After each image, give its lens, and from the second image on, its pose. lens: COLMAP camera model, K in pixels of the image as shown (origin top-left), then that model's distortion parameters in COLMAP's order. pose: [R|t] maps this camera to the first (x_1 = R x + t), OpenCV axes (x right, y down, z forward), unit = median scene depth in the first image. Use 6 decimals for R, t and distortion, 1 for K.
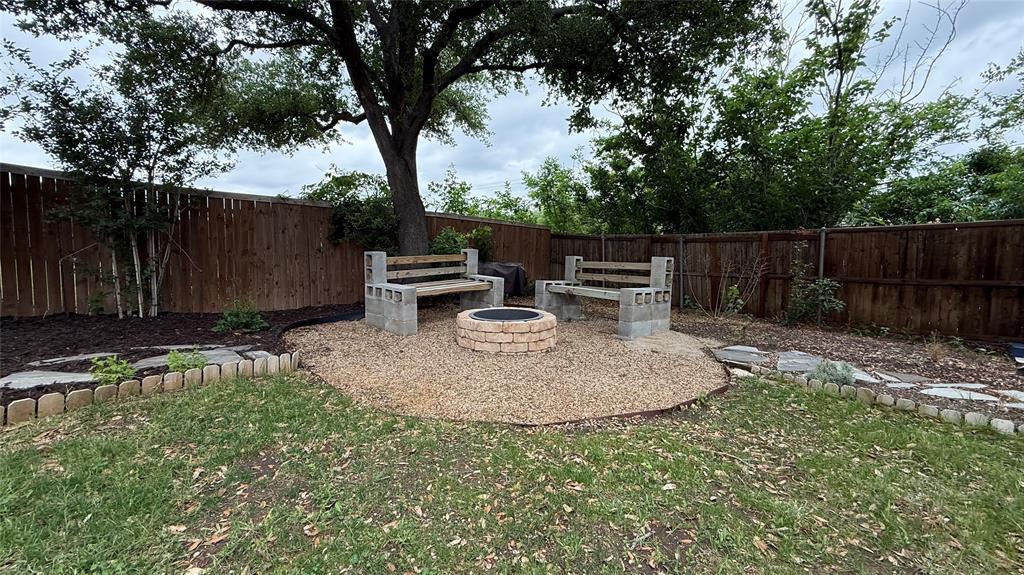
lens RADIAL K [[401.9, 0, 512.4], [0, 401.9, 284.9], [0, 0, 1]] dist [0.000886, -0.000042]
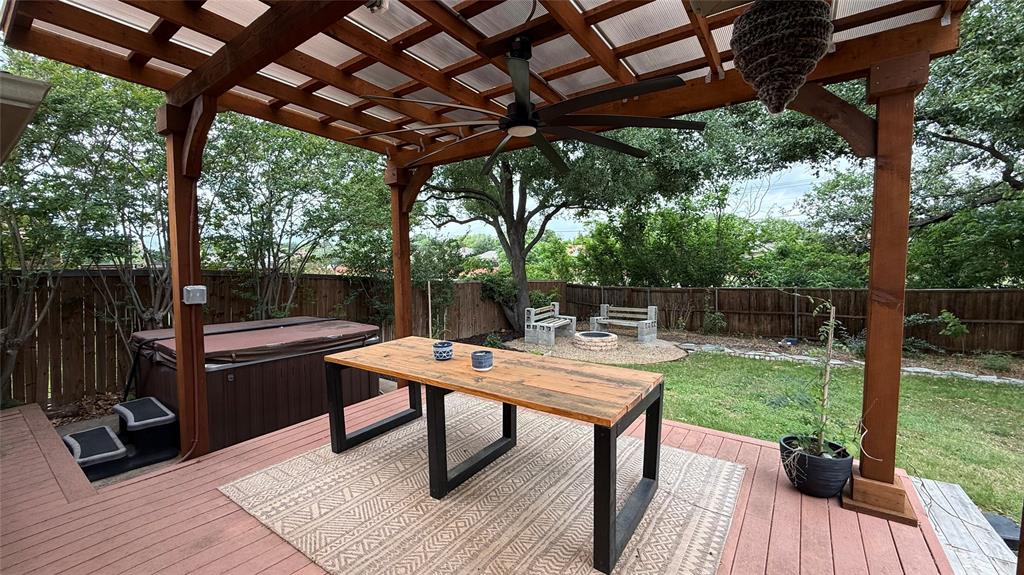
lens RADIAL K [[401.9, 0, 512.9], [0, 401.9, 282.3], [0, 0, 1]] dist [0.000886, -0.000042]
pose [[0.985454, -0.020432, 0.168708, -0.708621], [0.031223, 0.997615, -0.061560, -0.081531], [-0.167047, 0.065932, 0.983742, -1.003835]]
